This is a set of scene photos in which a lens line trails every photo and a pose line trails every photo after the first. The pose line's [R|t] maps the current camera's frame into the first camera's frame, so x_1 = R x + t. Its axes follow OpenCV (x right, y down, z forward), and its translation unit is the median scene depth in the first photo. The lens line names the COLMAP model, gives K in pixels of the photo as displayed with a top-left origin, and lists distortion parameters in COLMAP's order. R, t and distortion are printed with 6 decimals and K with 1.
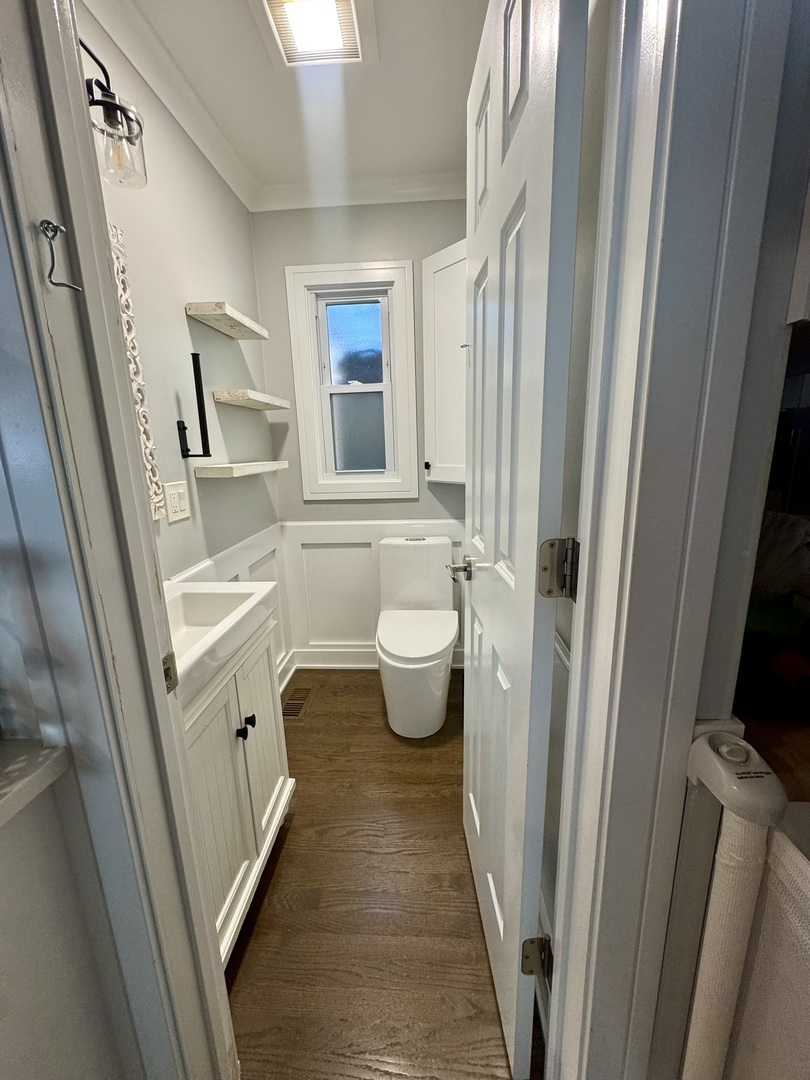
lens RADIAL K [[431.7, 0, 404.4], [0, 431.7, 539.9], [0, 0, 1]] dist [-0.003354, -0.000523]
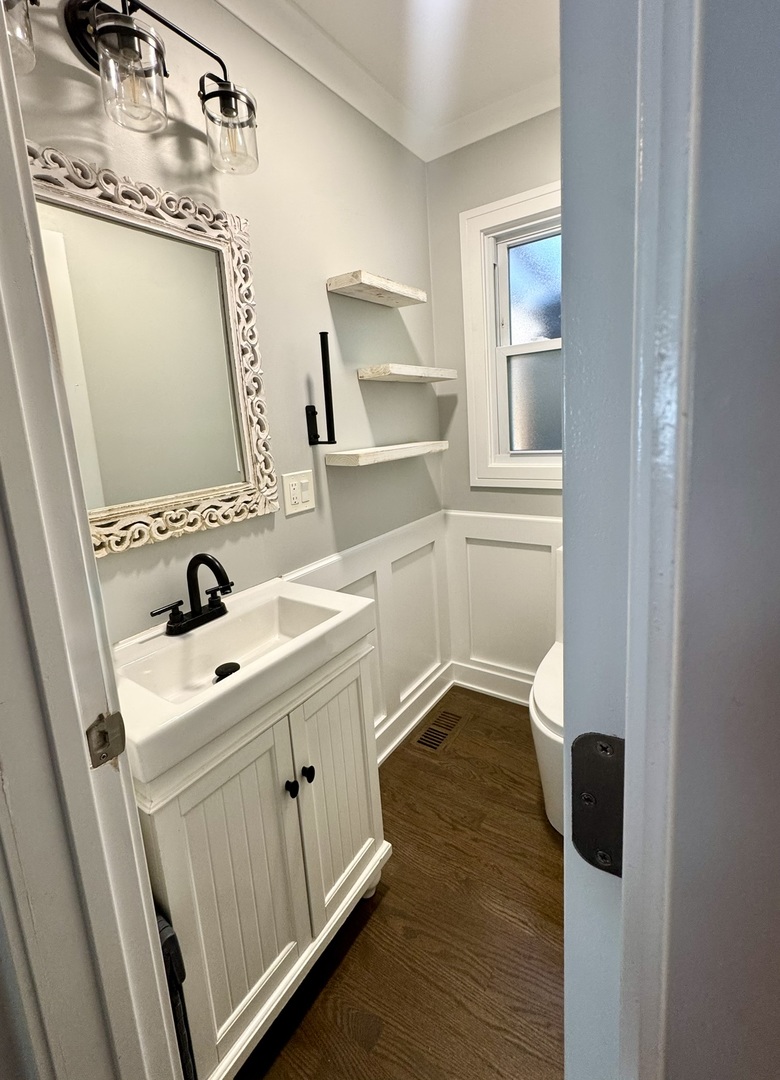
lens RADIAL K [[469.6, 0, 393.8], [0, 469.6, 494.4], [0, 0, 1]] dist [-0.000378, -0.000578]
pose [[0.855041, 0.051014, -0.516046, 0.172282], [-0.067895, 0.997596, -0.013877, -0.084650], [0.514097, 0.046902, 0.856449, 0.235499]]
